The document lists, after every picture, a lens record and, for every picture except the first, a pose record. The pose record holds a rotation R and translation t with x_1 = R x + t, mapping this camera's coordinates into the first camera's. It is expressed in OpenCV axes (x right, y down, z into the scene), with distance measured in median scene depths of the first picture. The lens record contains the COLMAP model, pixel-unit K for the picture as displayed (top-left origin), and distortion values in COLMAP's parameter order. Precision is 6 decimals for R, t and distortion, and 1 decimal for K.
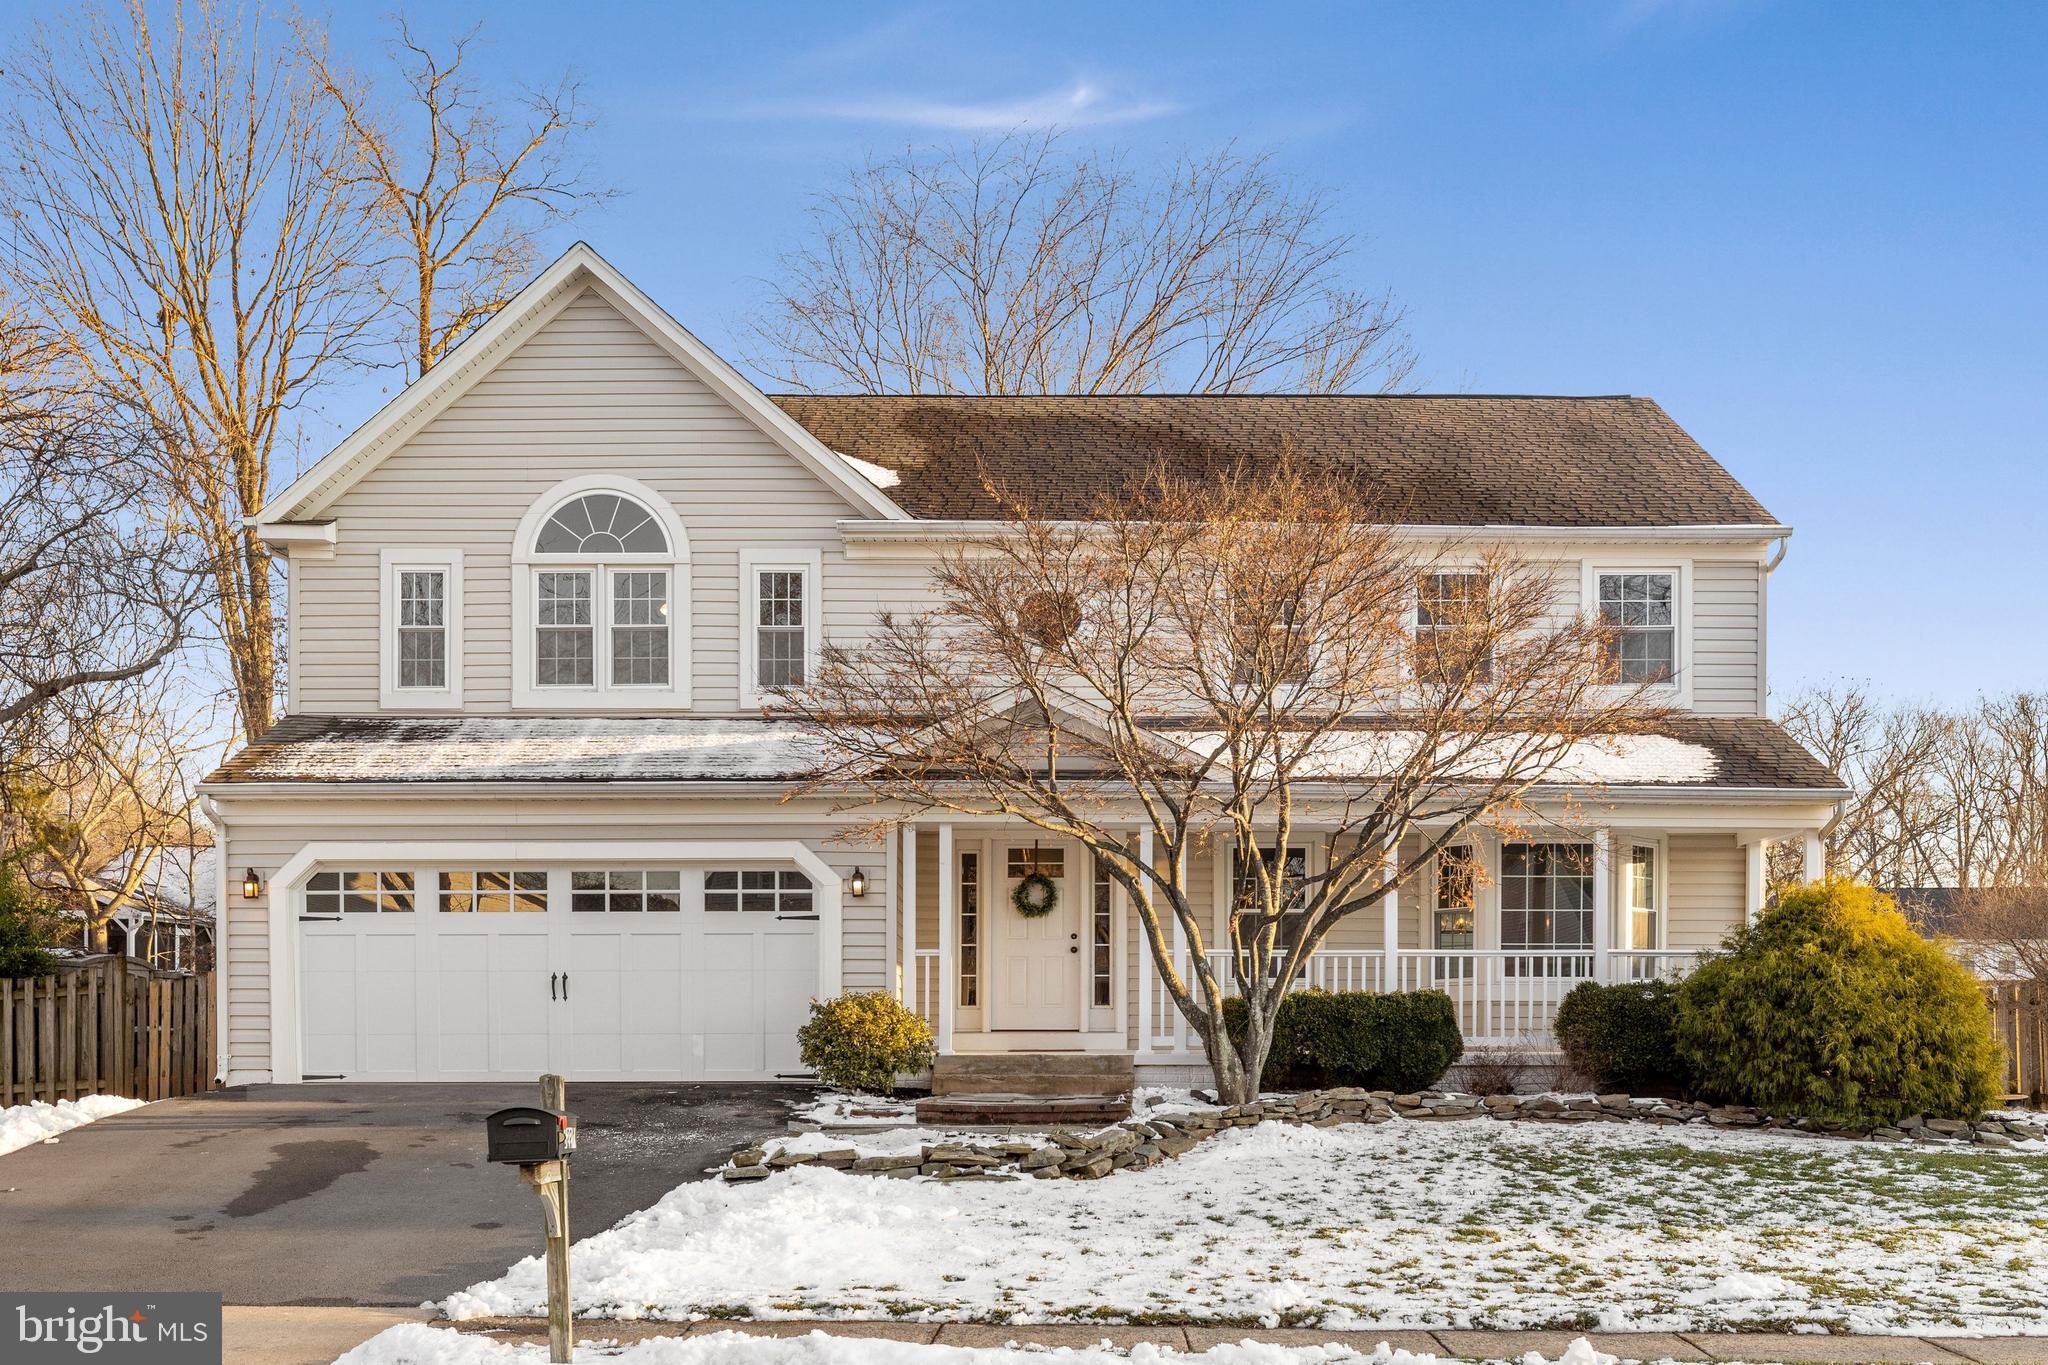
lens RADIAL K [[1736.5, 0, 1023.9], [0, 1736.5, 789.5], [0, 0, 1]] dist [-0.001147, 0.001686]
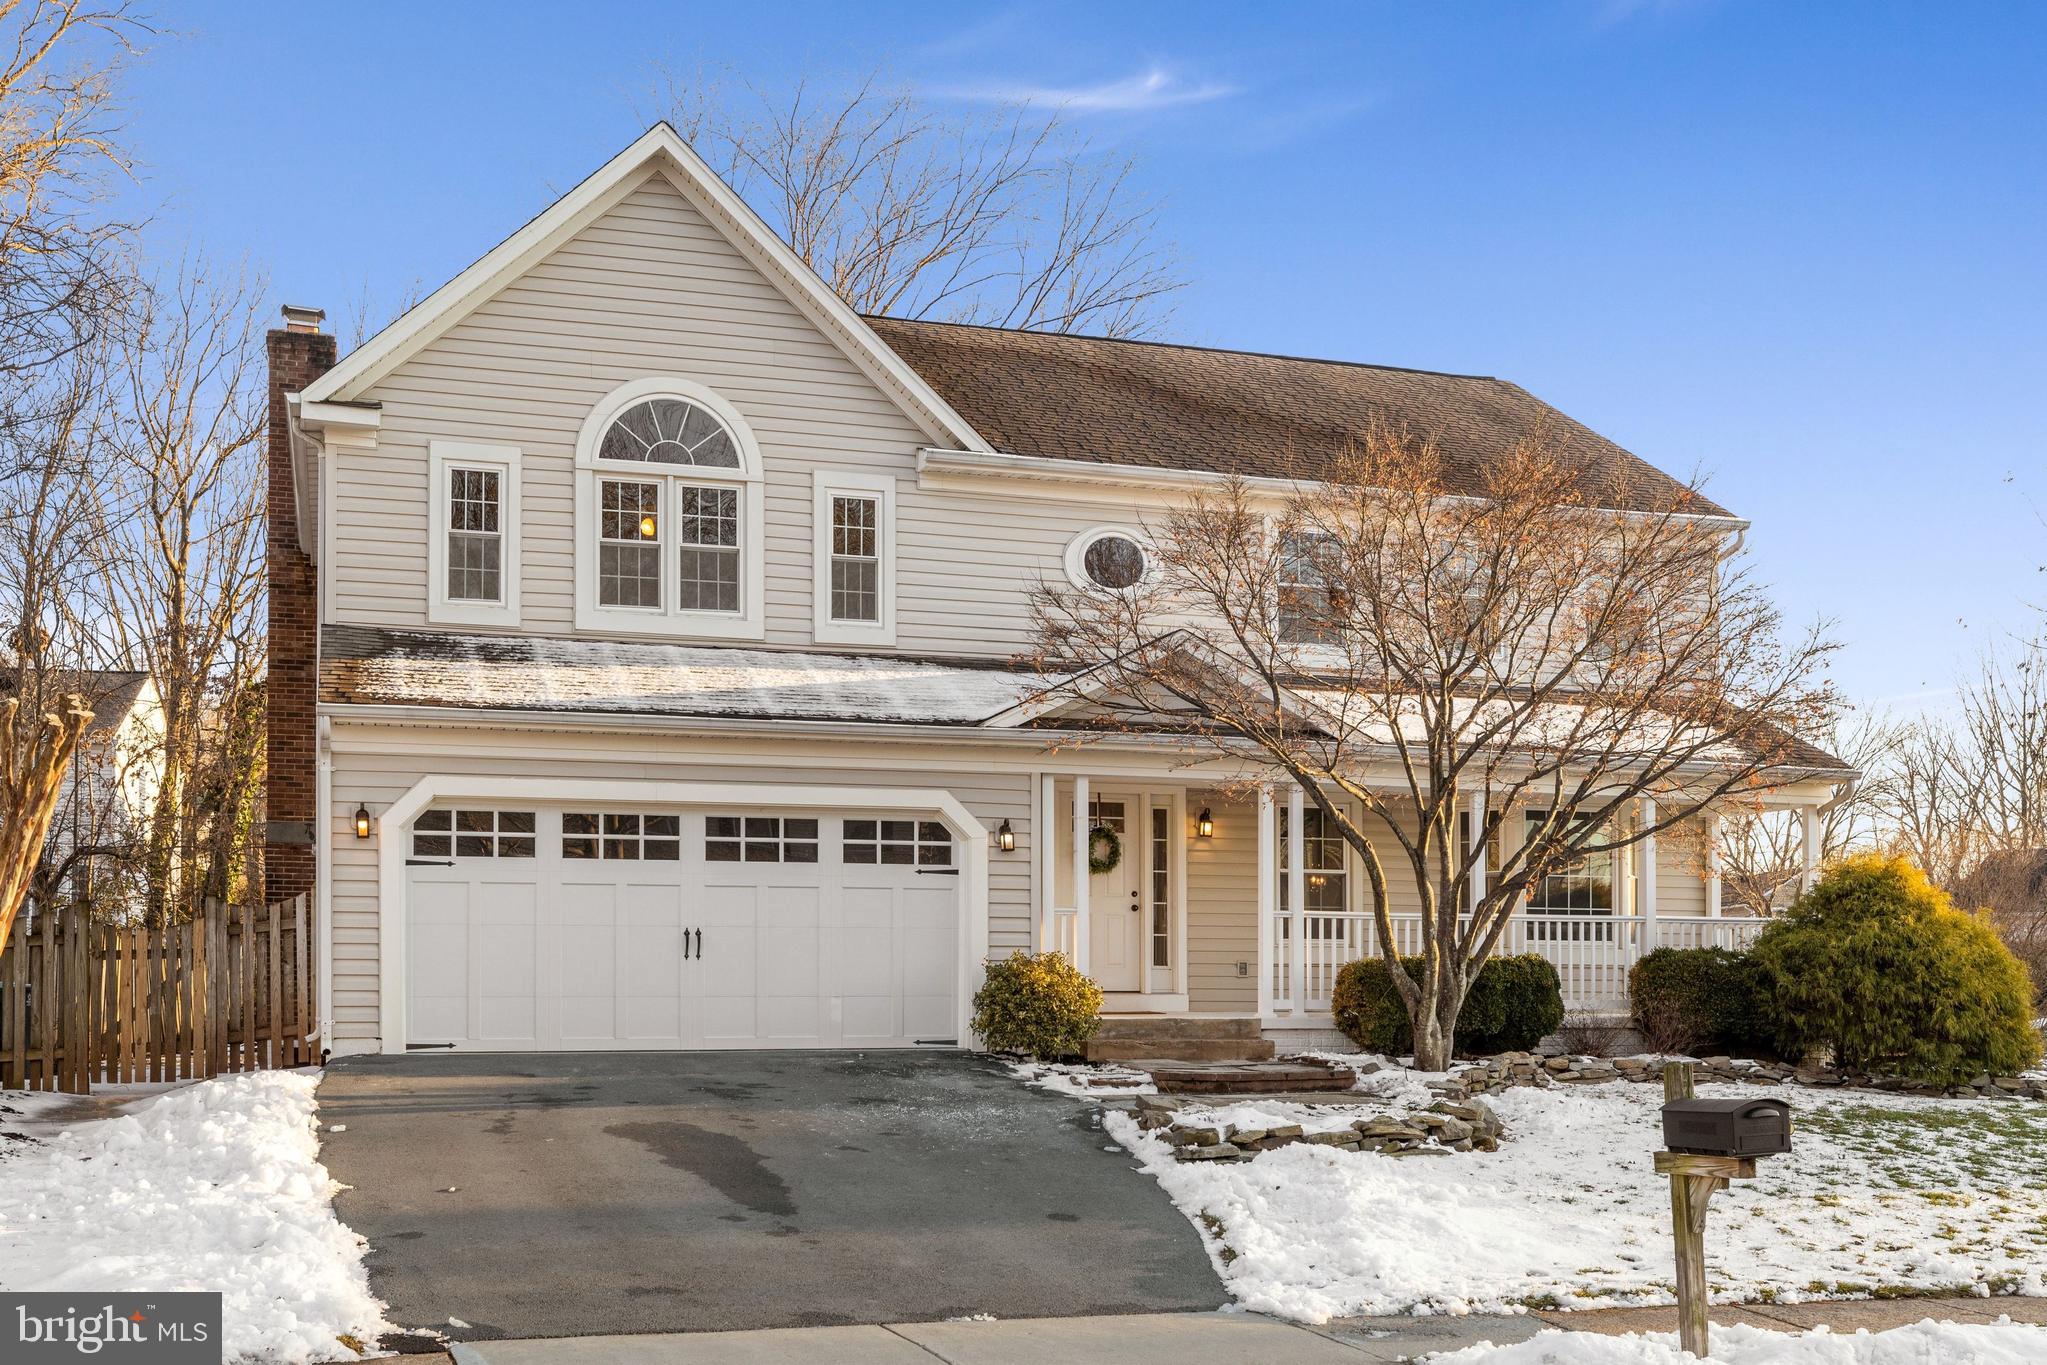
lens RADIAL K [[1804.2, 0, 1023.5], [0, 1804.2, 682.5], [0, 0, 1]] dist [-0.003461, 0.003520]
pose [[0.967400, 0.045421, 0.249145, -0.326928], [-0.039039, 0.998772, -0.030502, -0.000111], [-0.250225, 0.019781, 0.967986, 0.045278]]
